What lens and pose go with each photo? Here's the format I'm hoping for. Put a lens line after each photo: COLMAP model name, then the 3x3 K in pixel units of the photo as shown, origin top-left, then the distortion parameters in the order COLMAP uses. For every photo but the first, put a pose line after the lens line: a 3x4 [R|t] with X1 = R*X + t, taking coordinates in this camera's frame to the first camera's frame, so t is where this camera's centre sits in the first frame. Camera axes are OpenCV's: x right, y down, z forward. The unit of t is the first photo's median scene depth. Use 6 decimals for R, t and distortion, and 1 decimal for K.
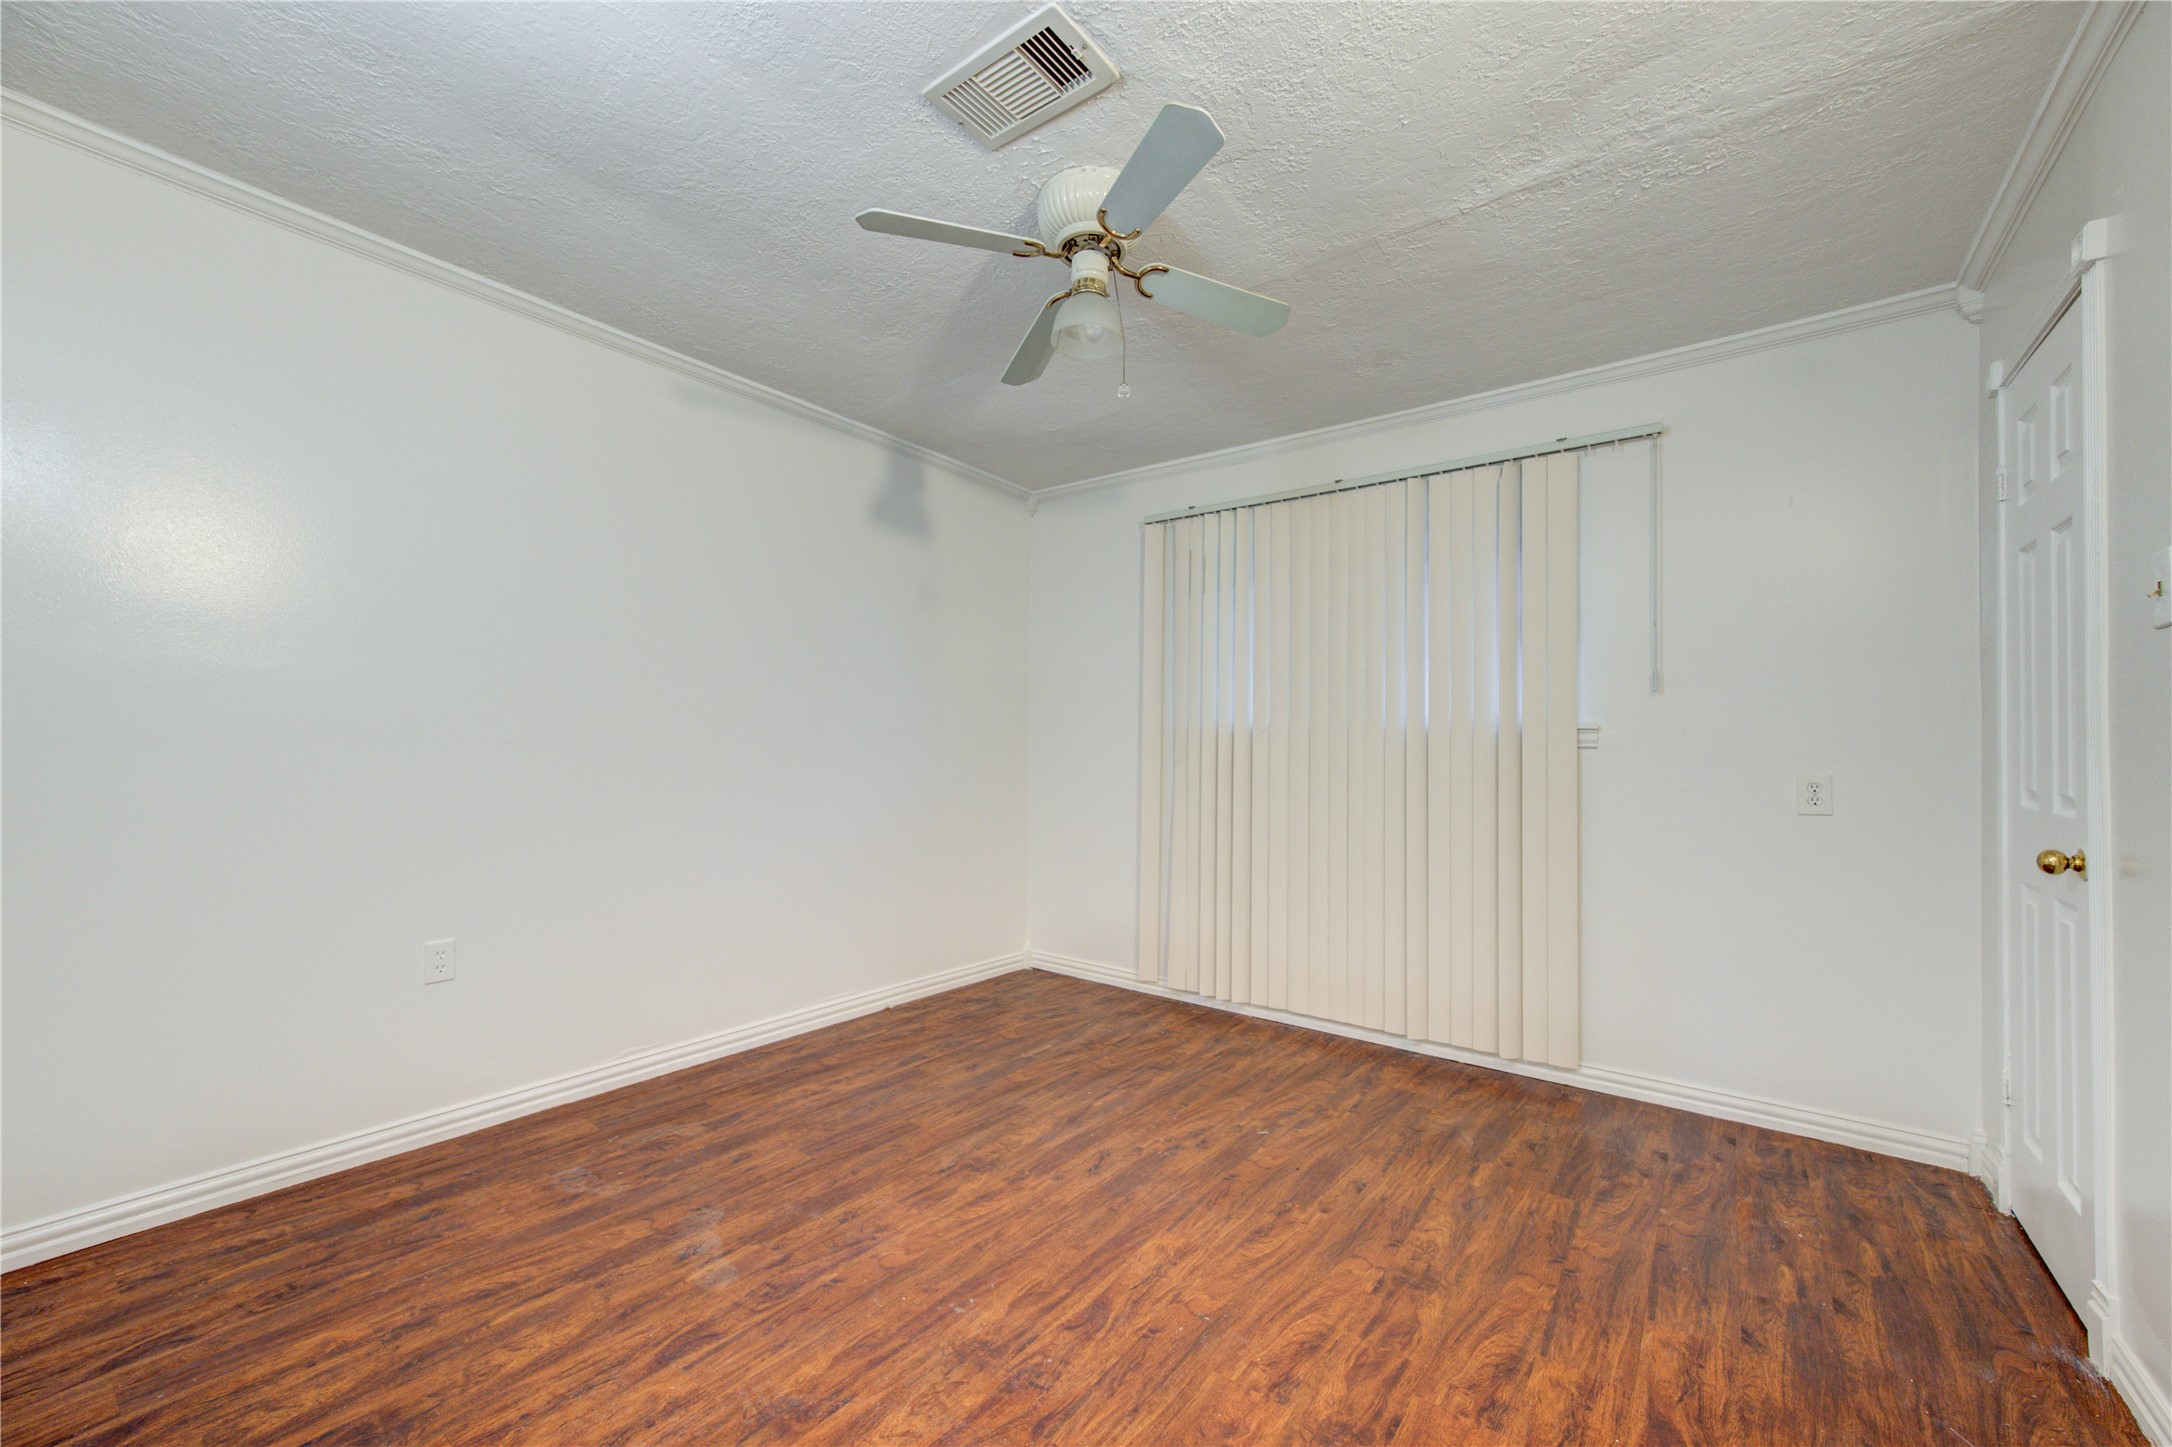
lens RADIAL K [[853.8, 0, 1090.6], [0, 853.8, 731.4], [0, 0, 1]] dist [0.001711, -0.000170]
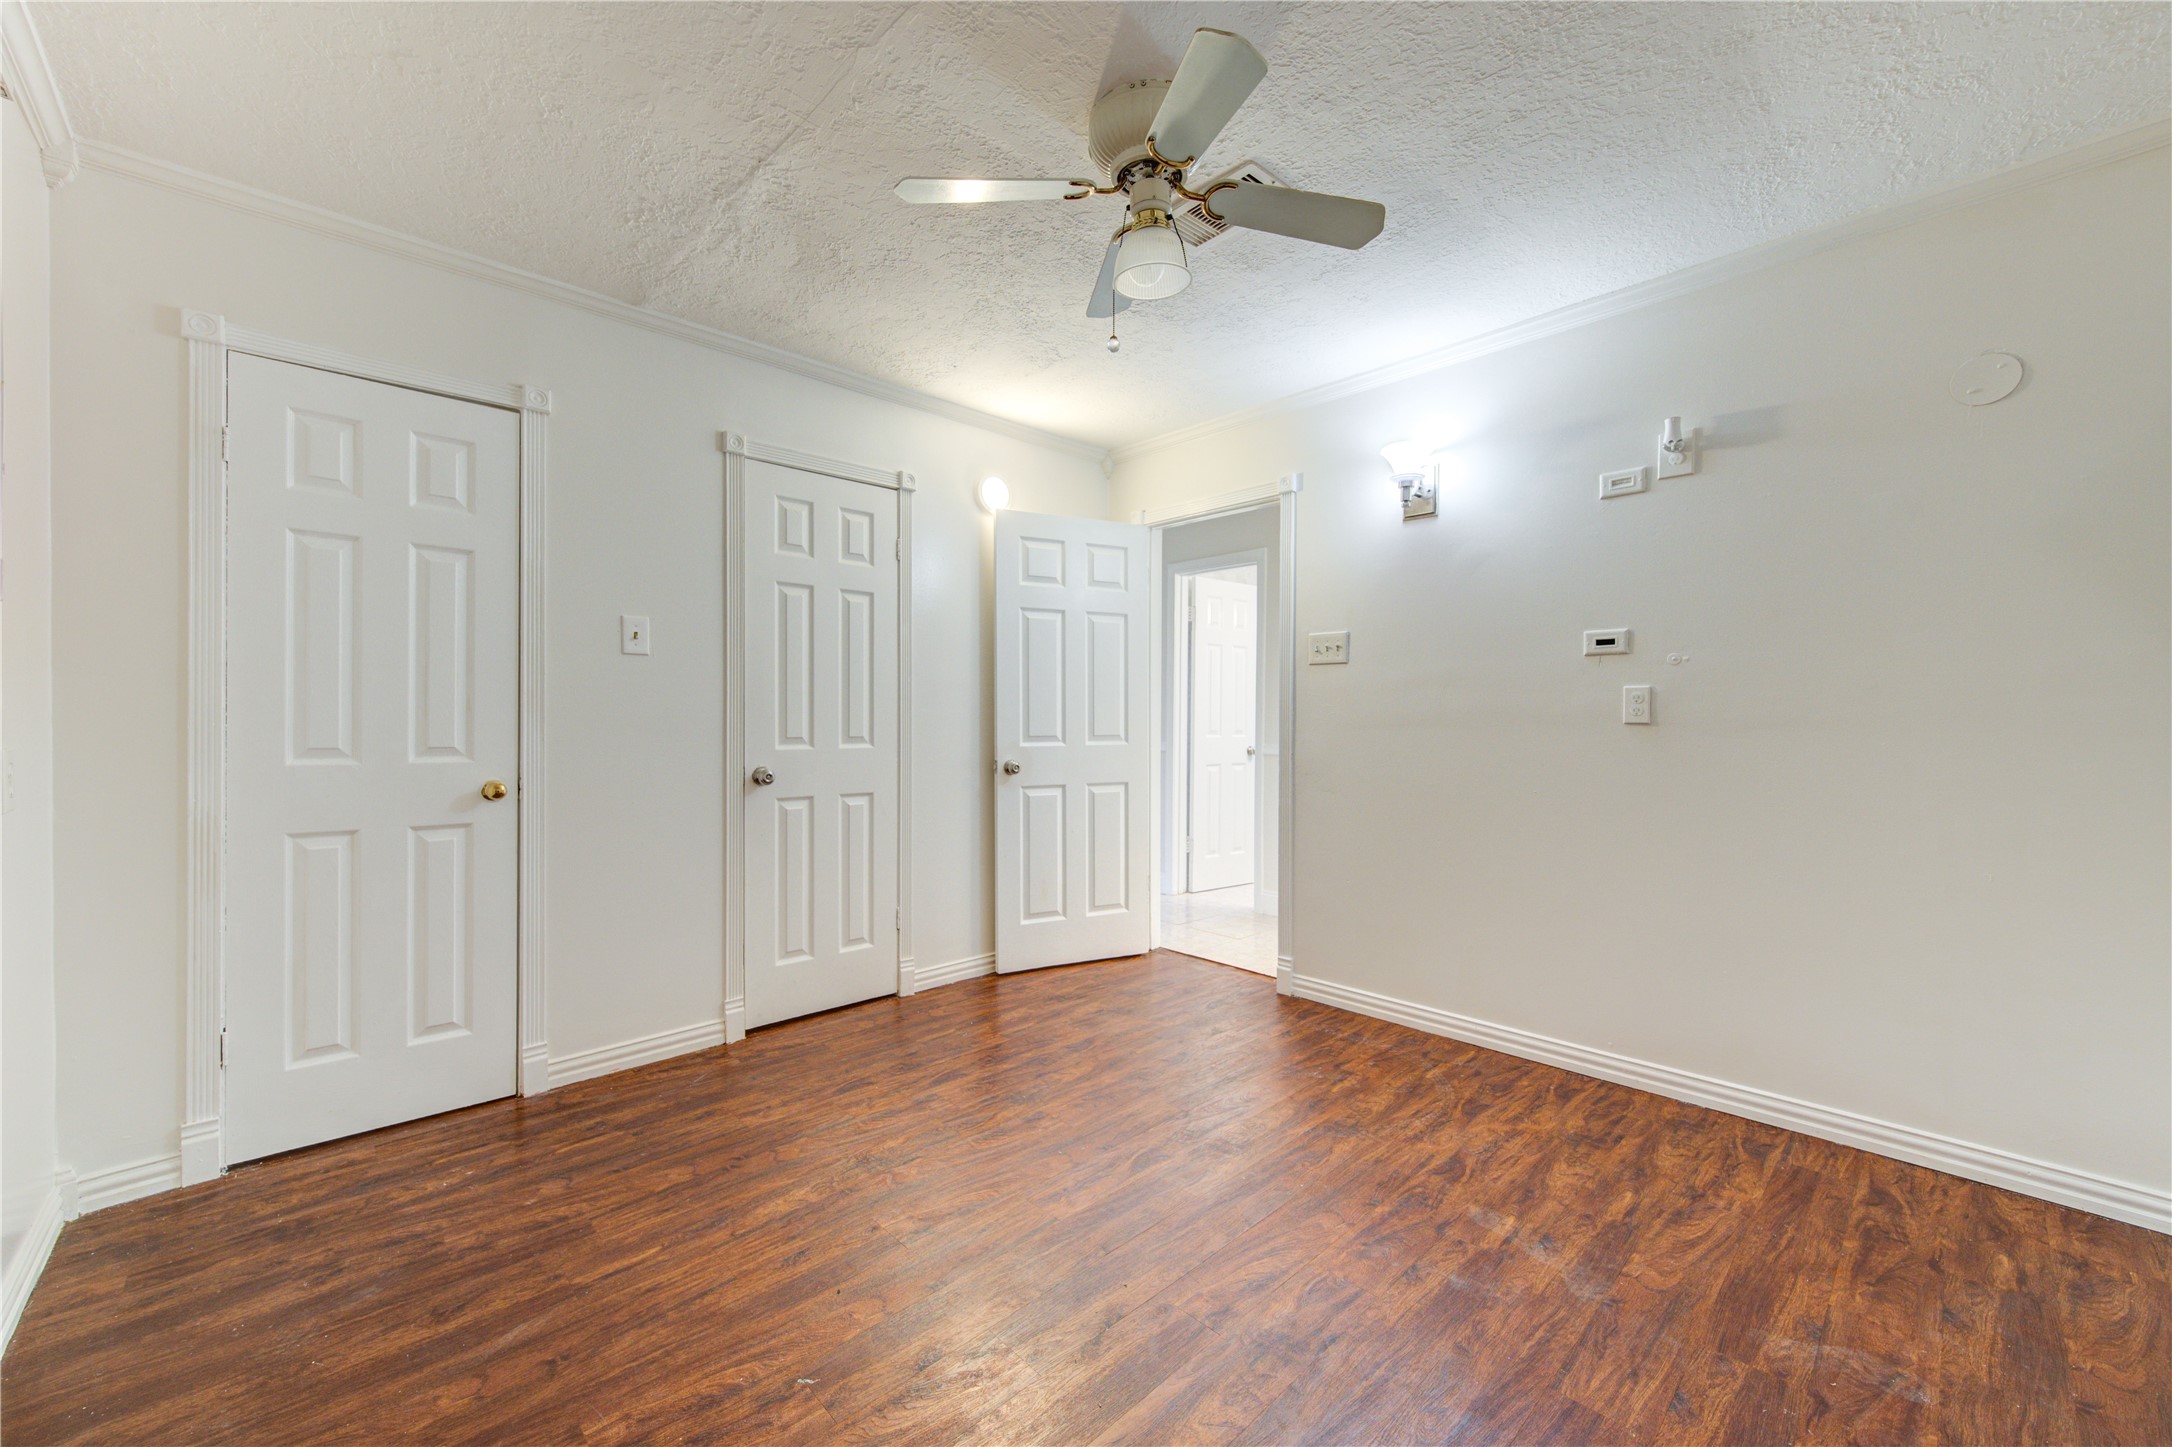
lens RADIAL K [[853.8, 0, 1090.6], [0, 853.8, 731.4], [0, 0, 1]] dist [0.001711, -0.000170]
pose [[-0.986288, -0.015708, 0.164285, -0.103192], [-0.016252, 0.999866, -0.001970, 0.032301], [-0.164232, -0.004613, -0.986411, 2.038286]]
